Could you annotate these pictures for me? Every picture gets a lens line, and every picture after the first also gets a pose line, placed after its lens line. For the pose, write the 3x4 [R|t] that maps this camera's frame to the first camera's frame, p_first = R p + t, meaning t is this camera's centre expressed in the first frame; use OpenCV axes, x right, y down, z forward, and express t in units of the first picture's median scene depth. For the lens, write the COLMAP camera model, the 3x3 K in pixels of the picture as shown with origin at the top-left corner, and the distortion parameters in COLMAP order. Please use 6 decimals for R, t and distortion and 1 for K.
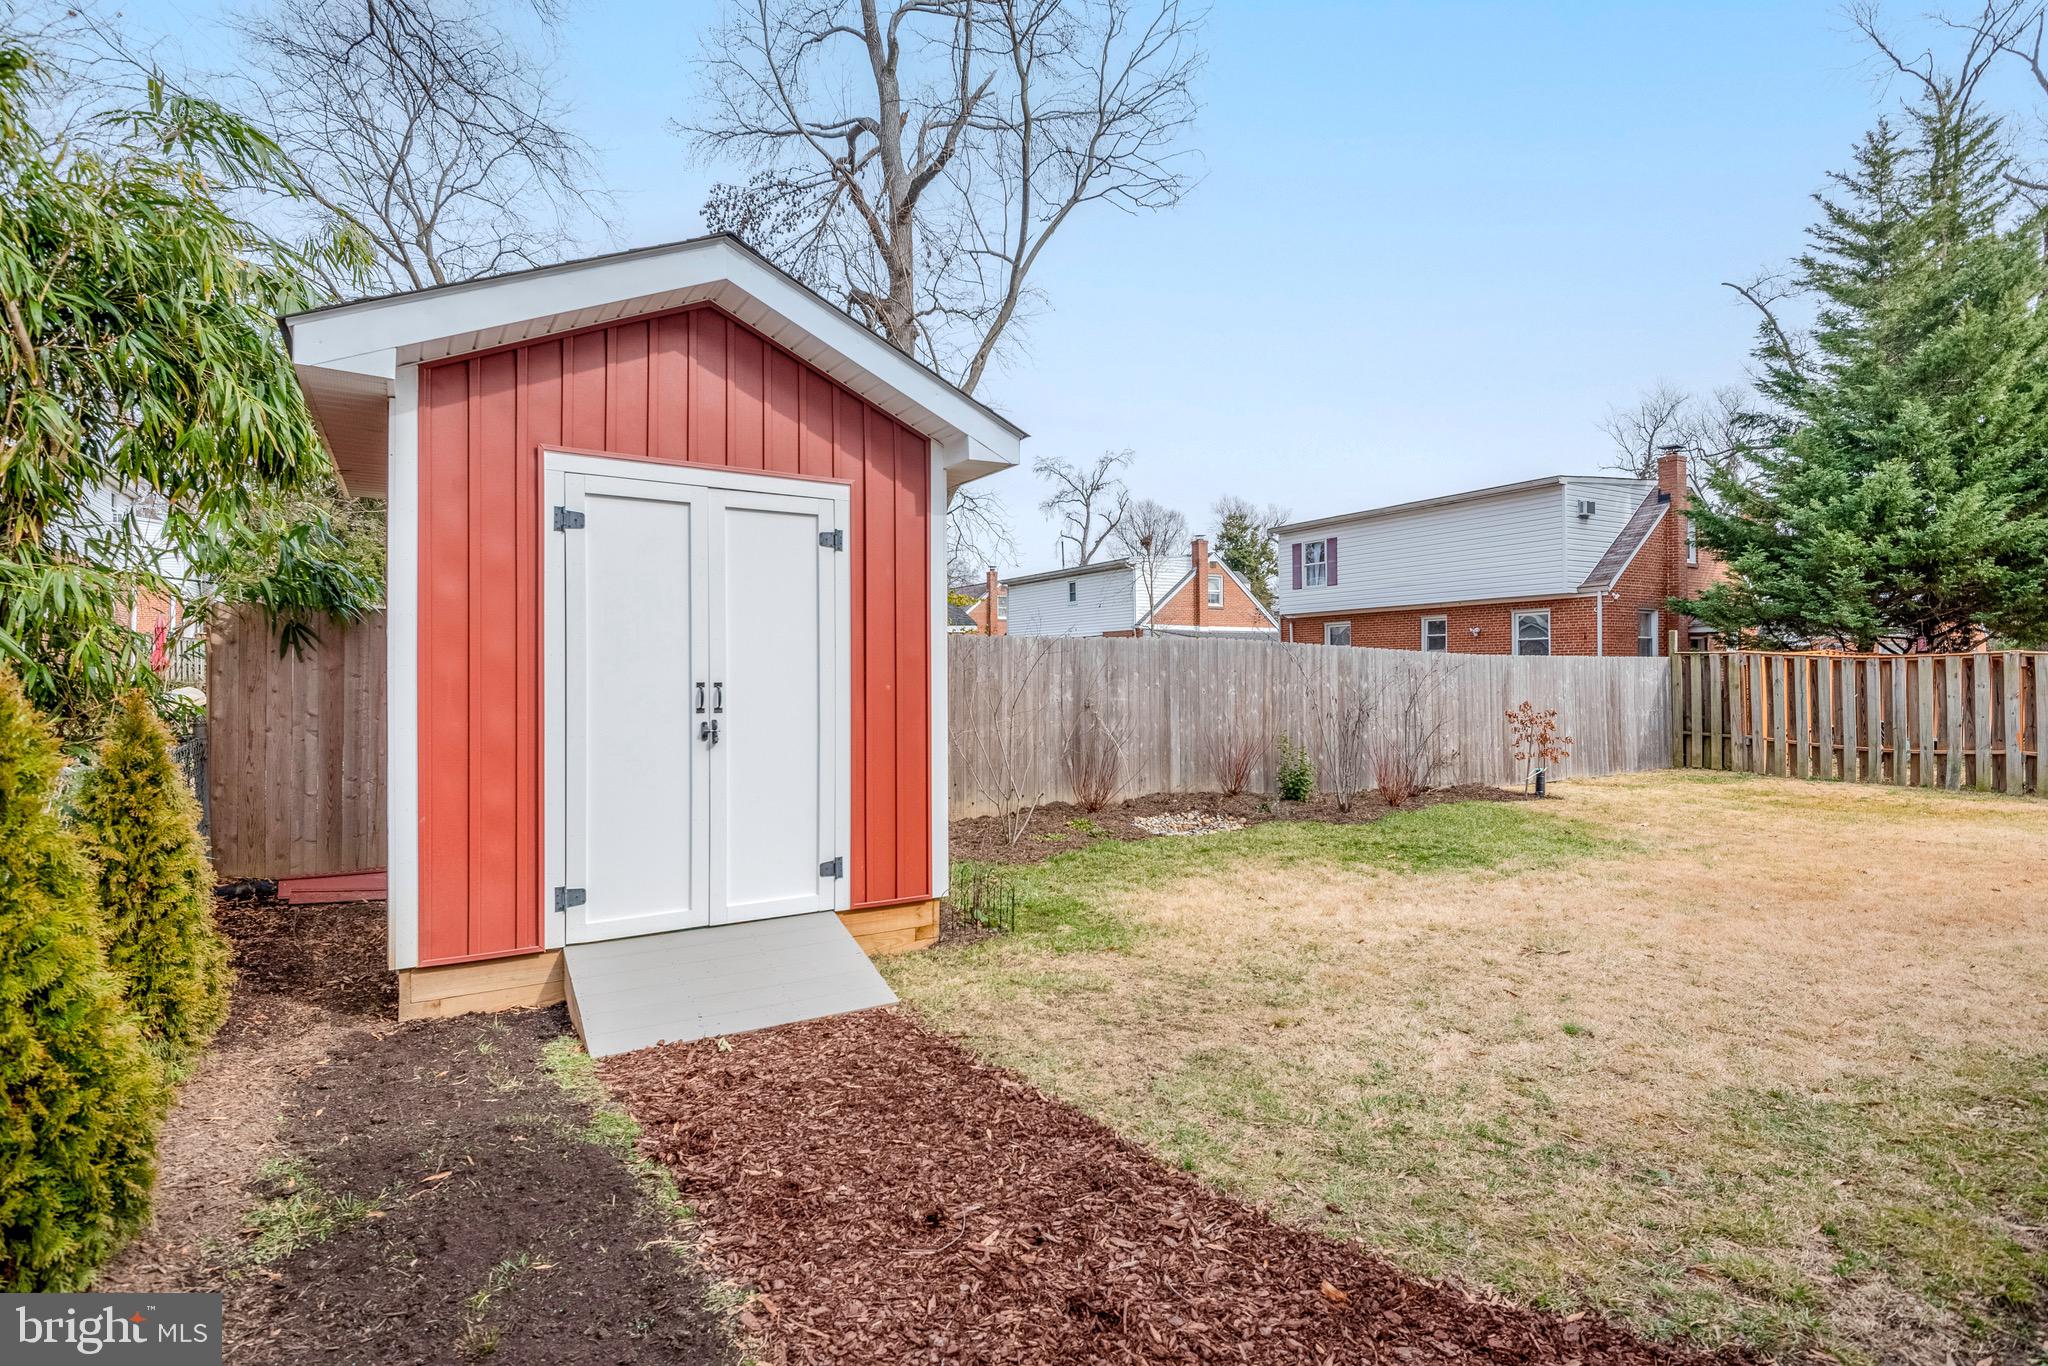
lens RADIAL K [[995.1, 0, 1016.9], [0, 995.1, 671.1], [0, 0, 1]] dist [-0.005197, -0.002903]
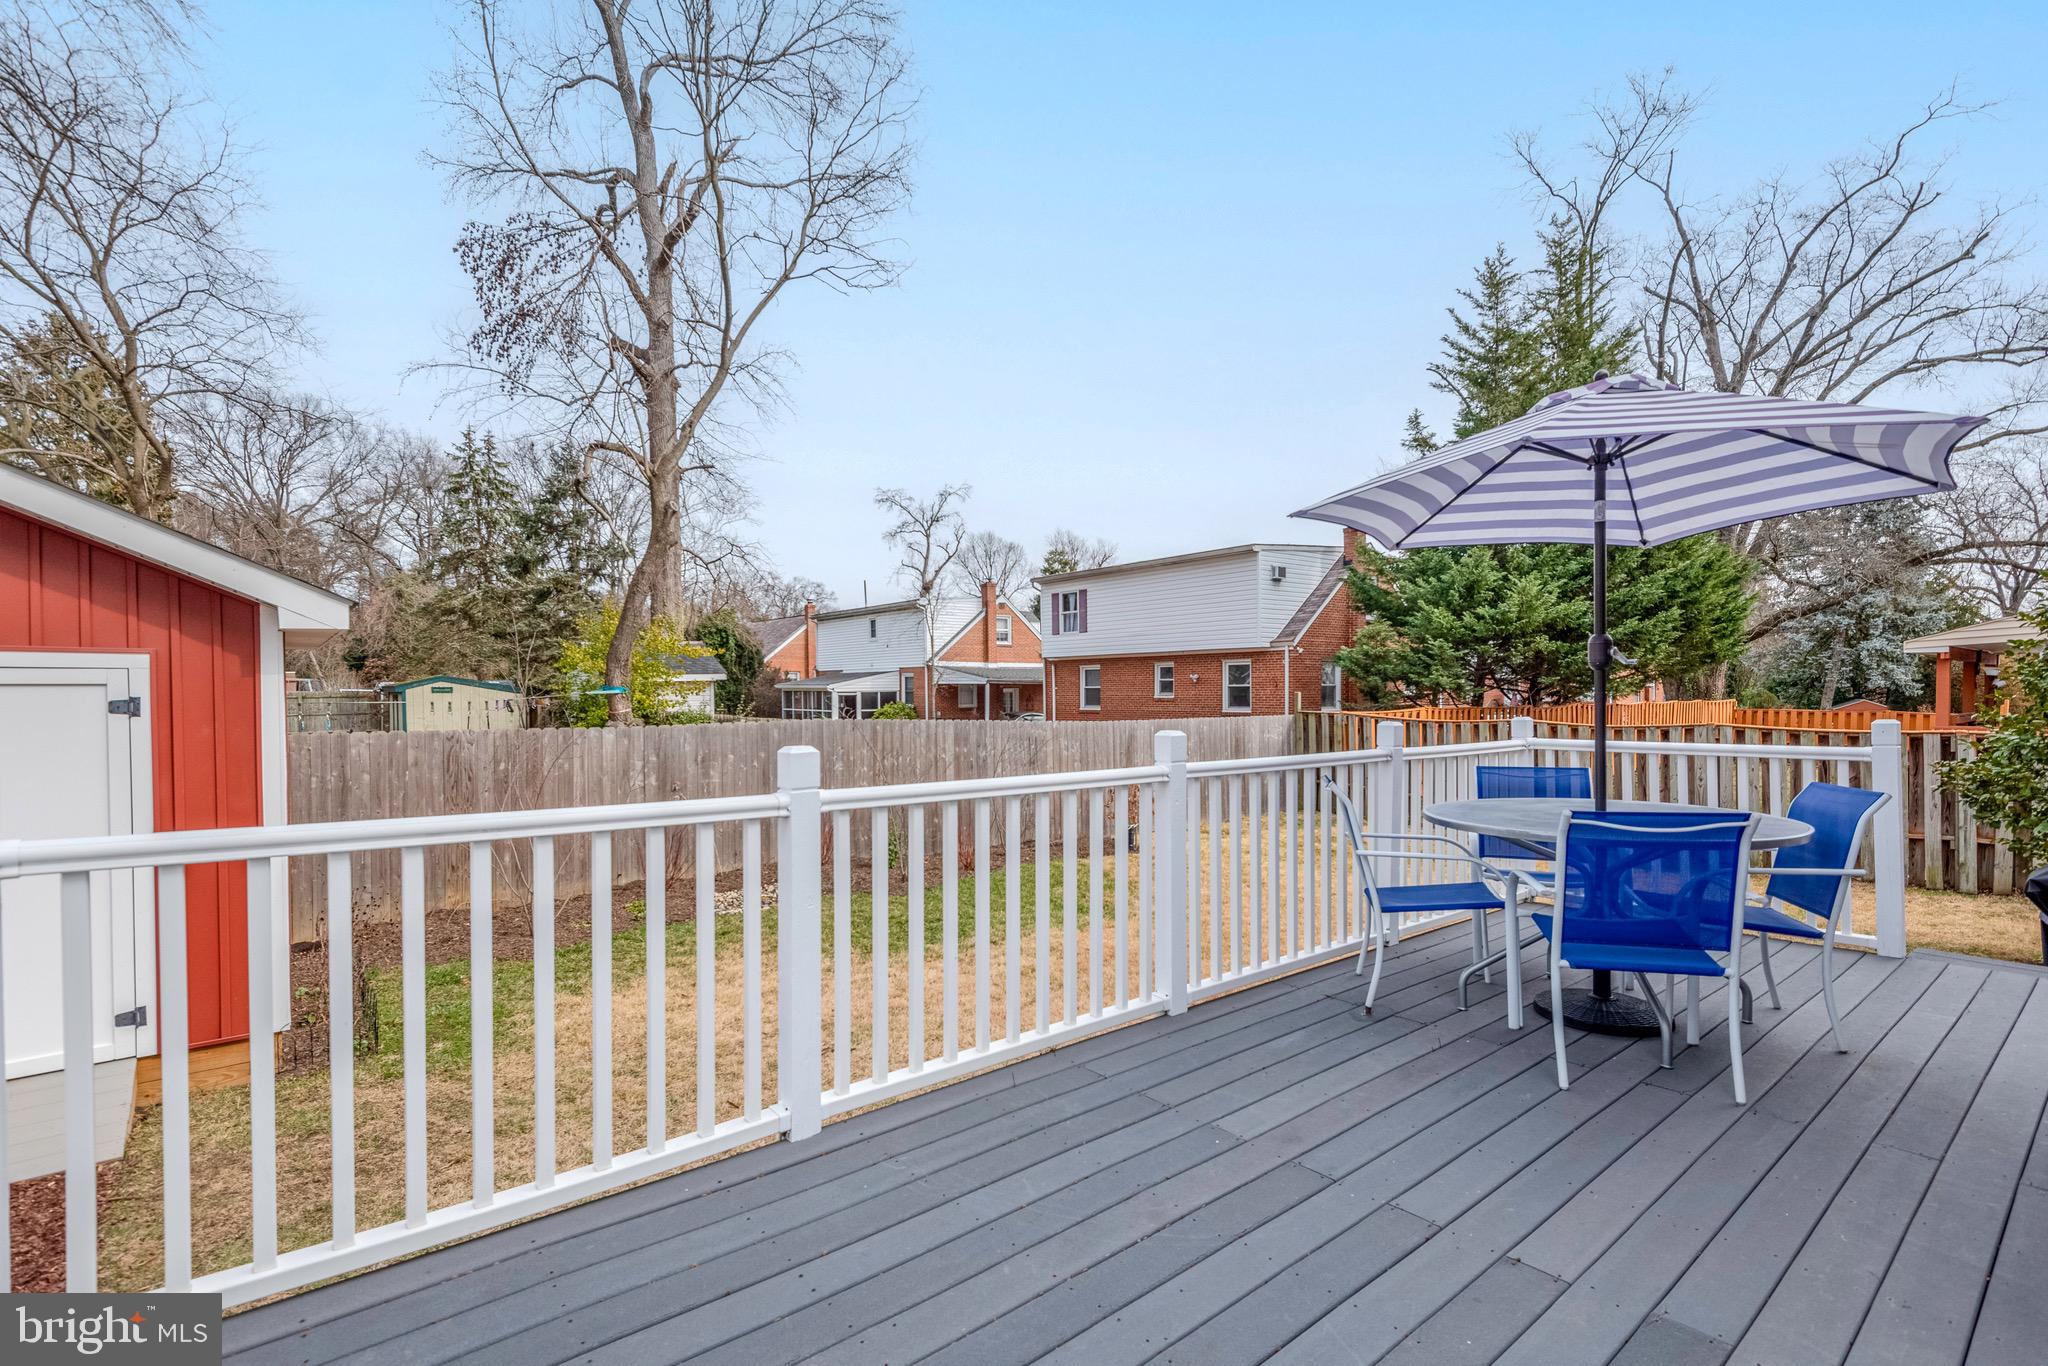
lens RADIAL K [[946.3, 0, 1036.3], [0, 946.3, 702.5], [0, 0, 1]] dist [0.003931, -0.005376]
pose [[0.989180, -0.003614, 0.146661, 0.126005], [0.000962, 0.999835, 0.018147, -0.031423], [-0.146702, -0.017809, 0.989020, -0.026213]]
